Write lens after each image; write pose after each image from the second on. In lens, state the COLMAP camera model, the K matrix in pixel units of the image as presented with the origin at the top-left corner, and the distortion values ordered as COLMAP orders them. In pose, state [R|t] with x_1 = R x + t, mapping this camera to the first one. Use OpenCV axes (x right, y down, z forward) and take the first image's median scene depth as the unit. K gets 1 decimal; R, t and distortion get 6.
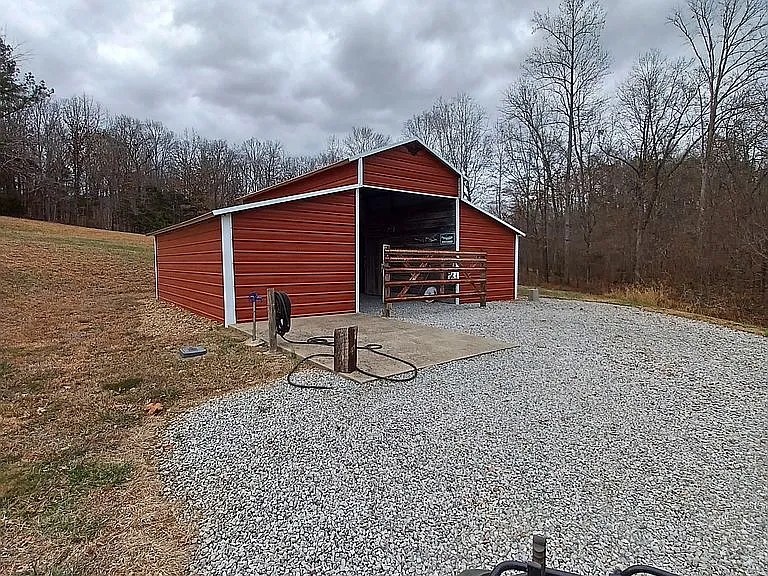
lens RADIAL K [[410.2, 0, 384.0], [0, 410.2, 288.0], [0, 0, 1]] dist [0.000492, -0.000644]
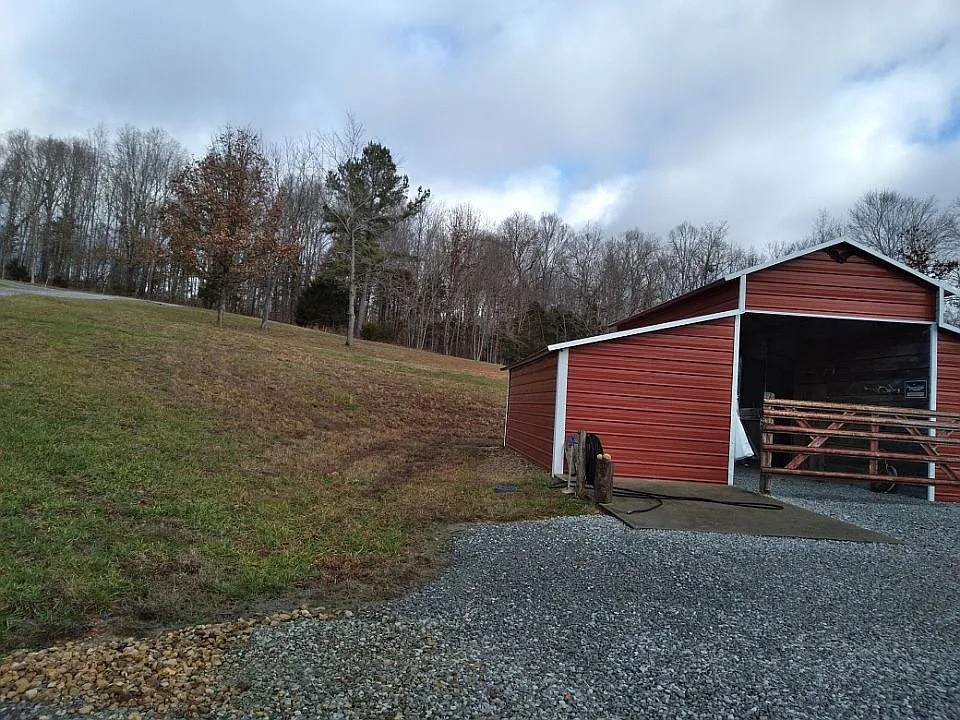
lens RADIAL K [[830.2, 0, 480.0], [0, 830.2, 360.0], [0, 0, 1]] dist [0.002420, 0.000418]
pose [[0.817032, 0.023595, -0.576110, 0.406256], [-0.104712, 0.988620, -0.108012, 0.045602], [0.567005, 0.148575, 0.810204, -0.447519]]
